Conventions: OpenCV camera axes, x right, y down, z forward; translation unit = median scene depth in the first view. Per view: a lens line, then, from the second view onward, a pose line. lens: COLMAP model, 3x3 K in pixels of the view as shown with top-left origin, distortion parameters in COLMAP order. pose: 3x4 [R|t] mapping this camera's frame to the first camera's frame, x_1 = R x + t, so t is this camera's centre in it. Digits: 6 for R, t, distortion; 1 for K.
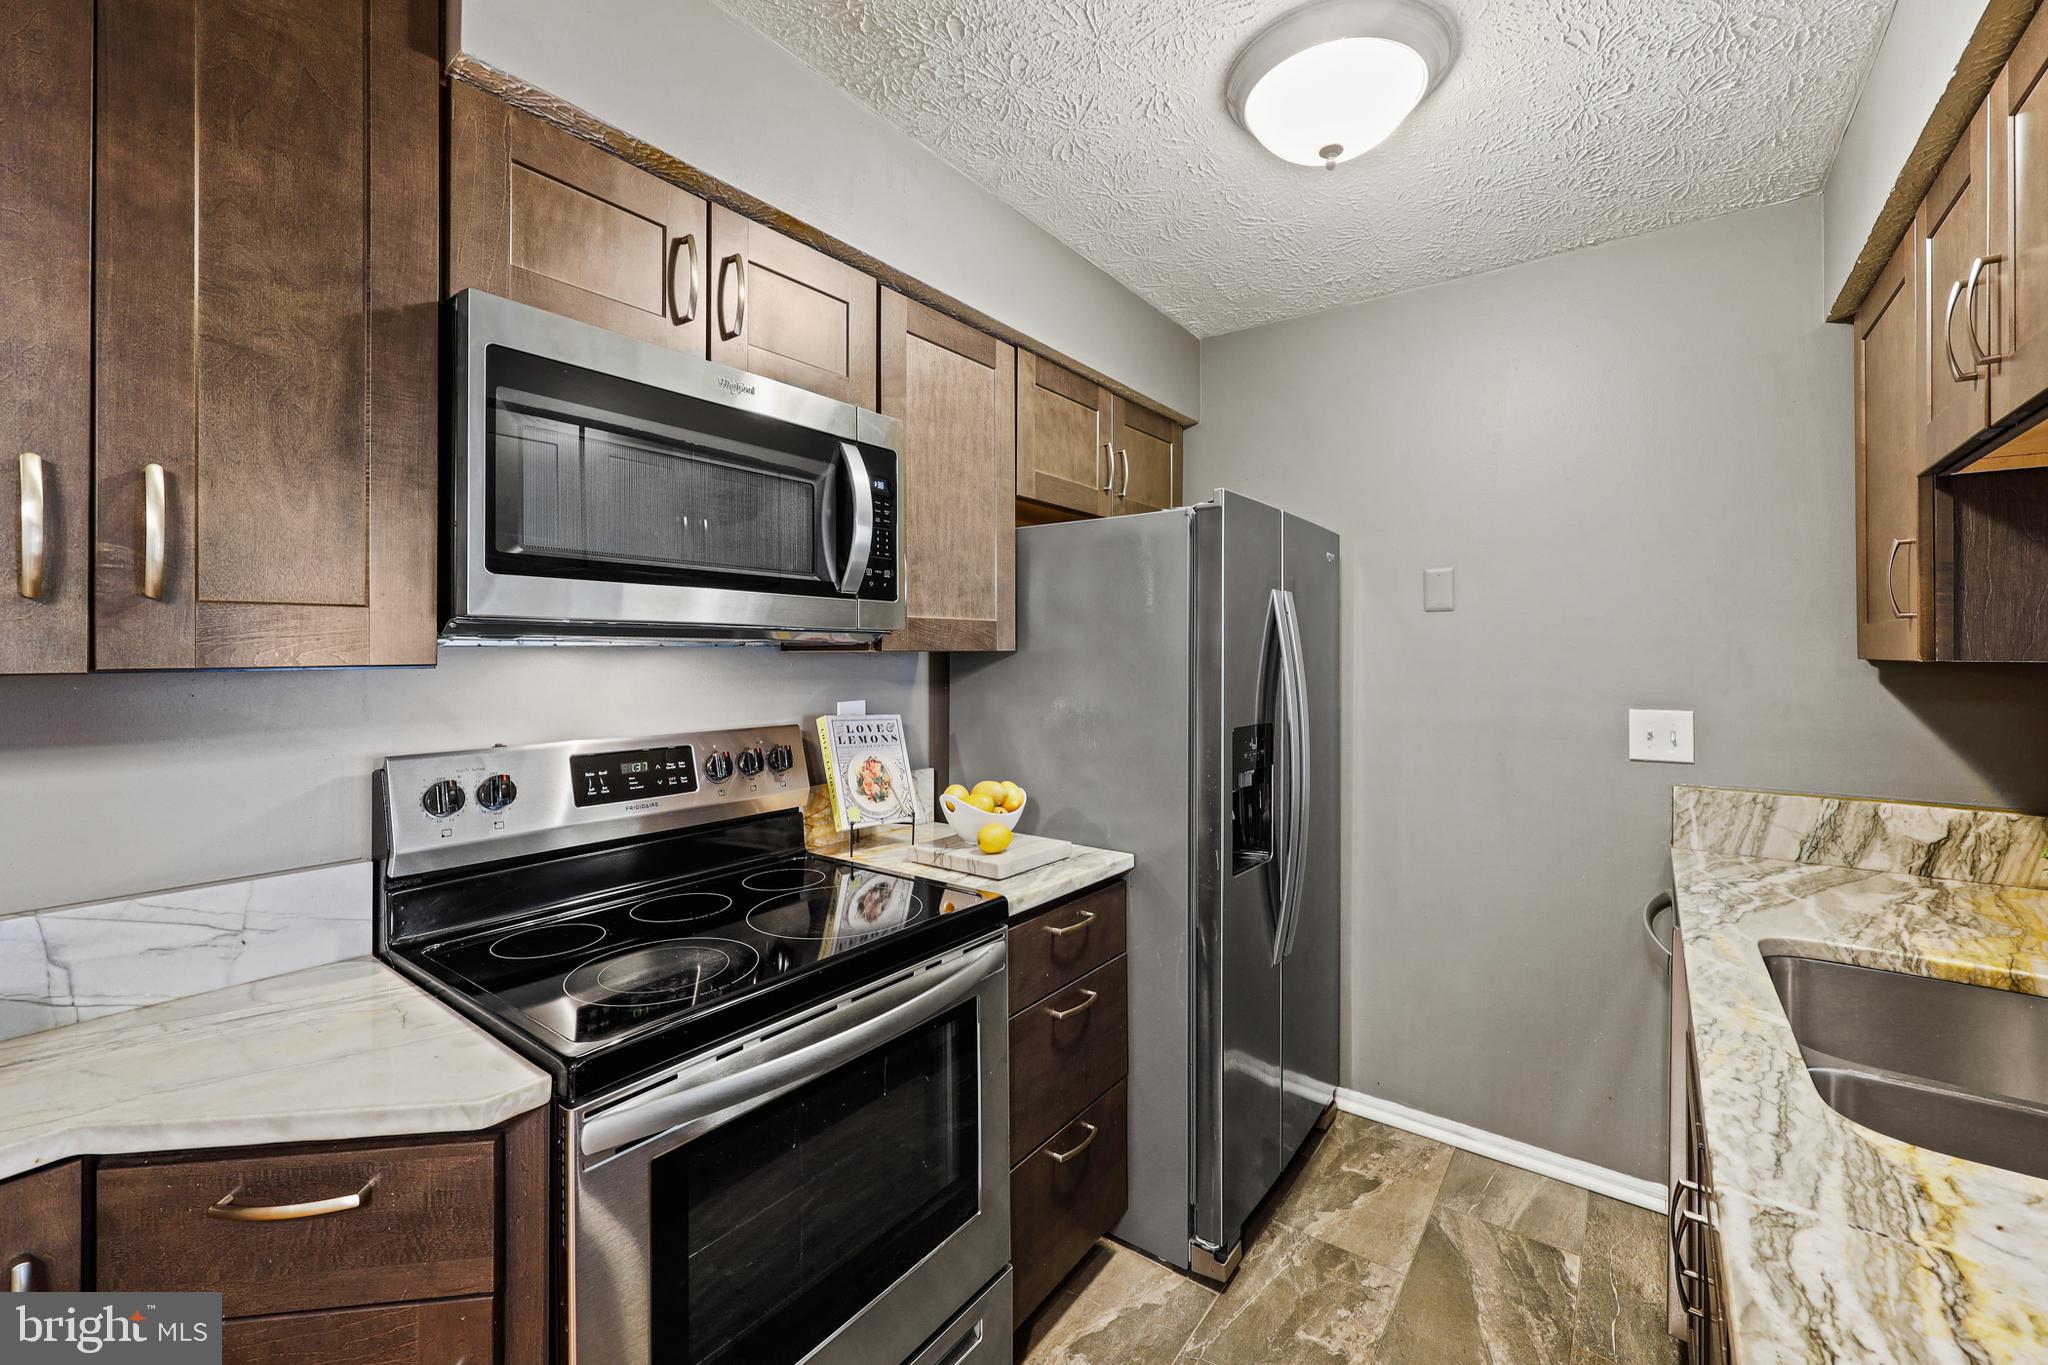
lens RADIAL K [[831.4, 0, 1043.9], [0, 831.4, 648.4], [0, 0, 1]] dist [-0.001769, 0.000697]
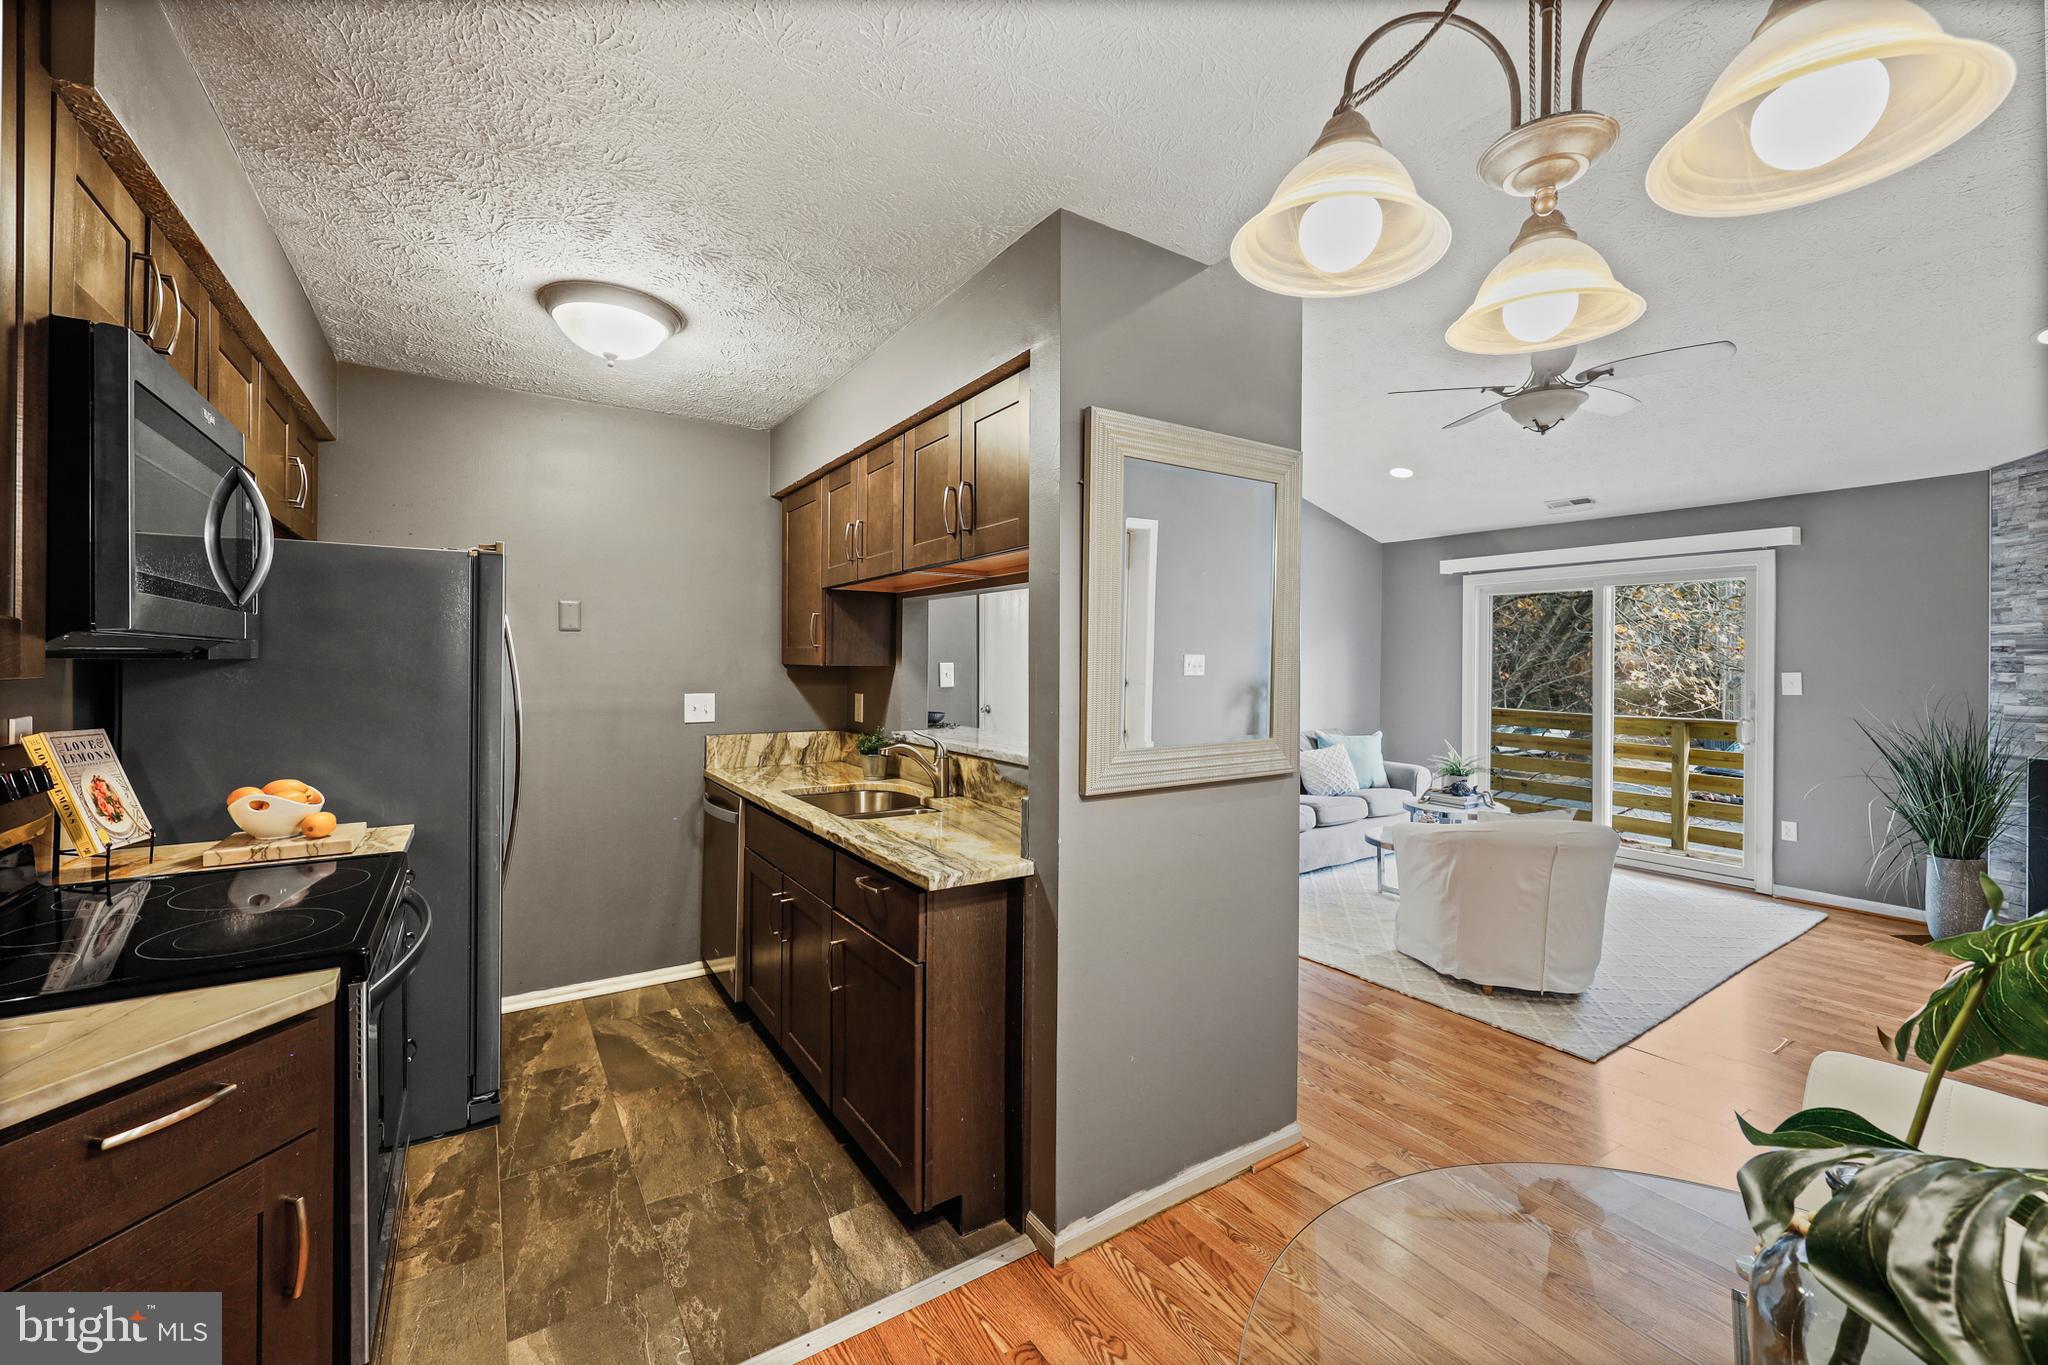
lens RADIAL K [[831.4, 0, 1018.9], [0, 831.4, 665.1], [0, 0, 1]] dist [-0.001769, 0.000697]
pose [[0.347000, -0.003892, 0.937857, -0.763998], [-0.010940, 0.999907, 0.008197, -0.009407], [-0.937802, -0.013104, 0.346925, -0.278700]]
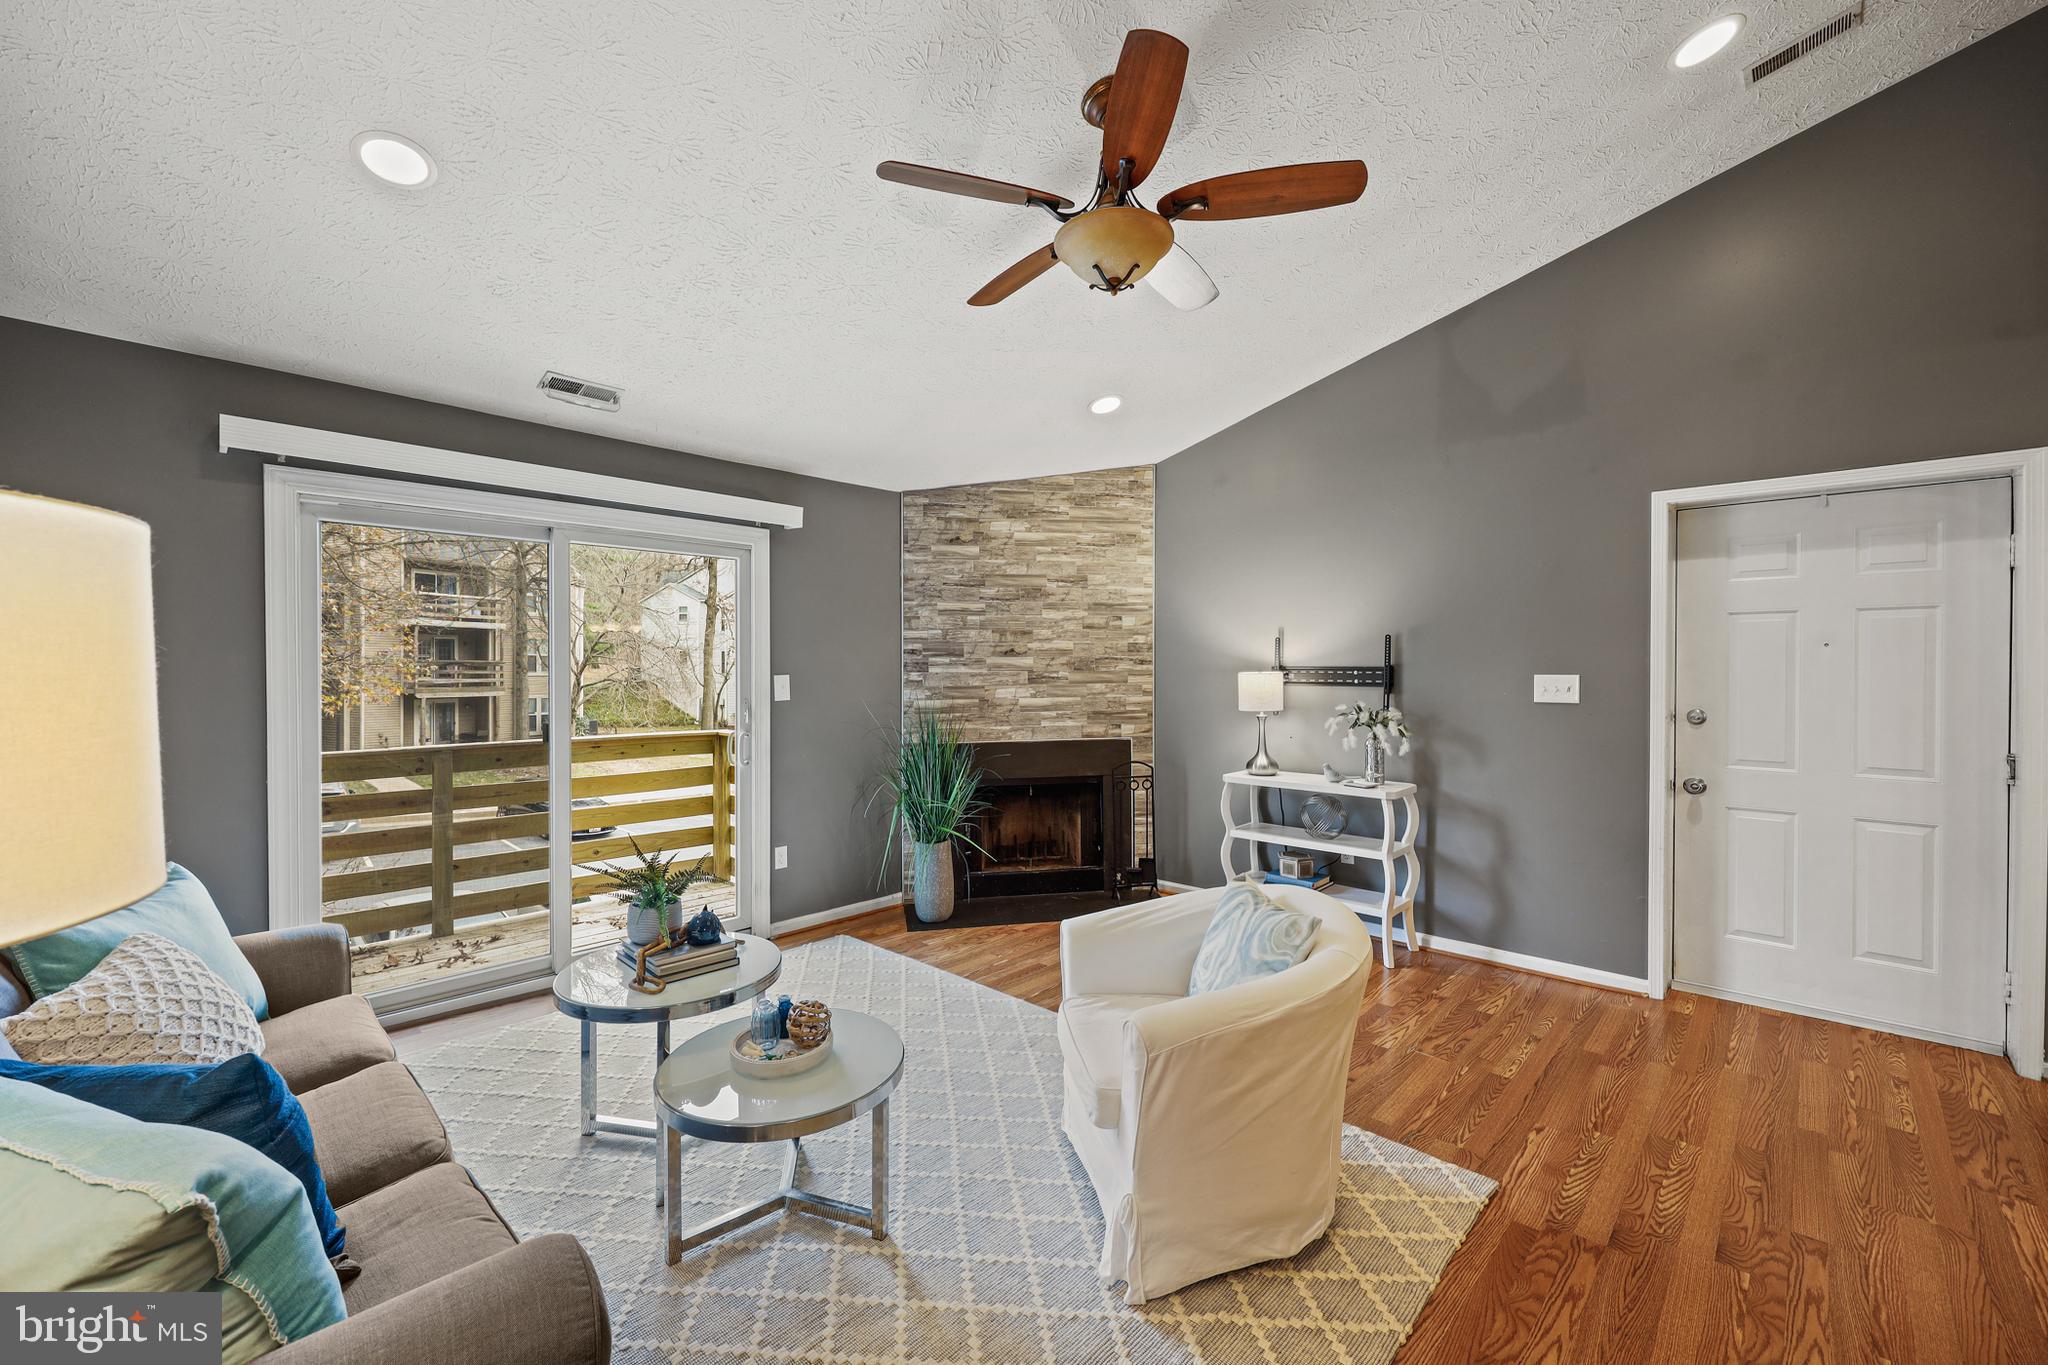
lens RADIAL K [[831.4, 0, 1020.3], [0, 831.4, 671.7], [0, 0, 1]] dist [-0.001769, 0.000697]
pose [[-0.990658, -0.000980, 0.136369, 1.665331], [-0.001793, 0.999981, -0.005838, 0.013848], [-0.136361, -0.006028, -0.990641, 0.540579]]
